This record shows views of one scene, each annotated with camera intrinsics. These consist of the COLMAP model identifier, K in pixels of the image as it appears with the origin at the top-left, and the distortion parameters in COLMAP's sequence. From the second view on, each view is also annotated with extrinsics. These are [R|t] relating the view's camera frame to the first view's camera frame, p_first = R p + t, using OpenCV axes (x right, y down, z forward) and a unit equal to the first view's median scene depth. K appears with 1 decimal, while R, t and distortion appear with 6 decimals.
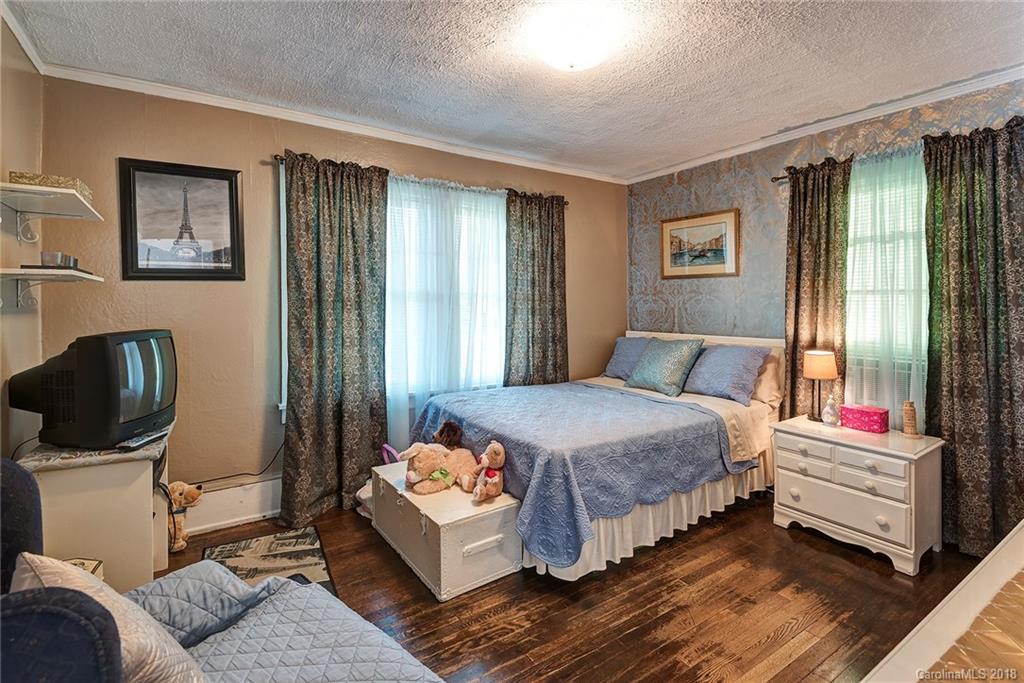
lens RADIAL K [[473.3, 0, 510.7], [0, 473.3, 308.4], [0, 0, 1]] dist [0.025924, -0.017446]
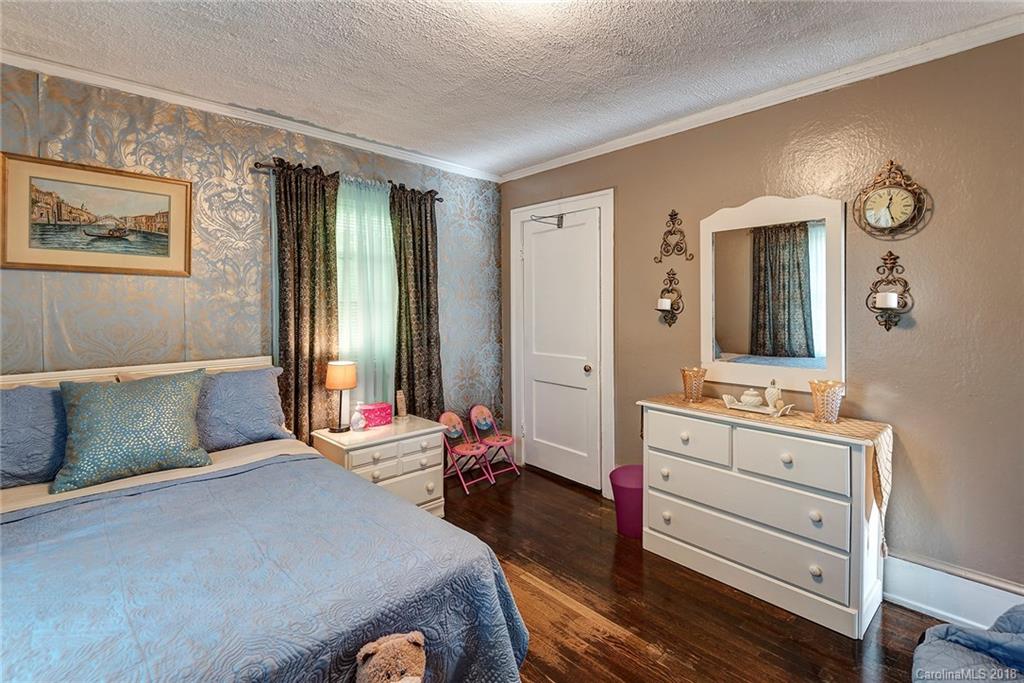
lens RADIAL K [[490.9, 0, 512.9], [0, 490.9, 308.5], [0, 0, 1]] dist [0.026479, -0.020722]
pose [[-0.192705, -0.005425, 0.981242, -0.388915], [0.012501, 0.999890, 0.007983, -0.022446], [-0.981177, 0.013805, -0.192616, 0.754845]]
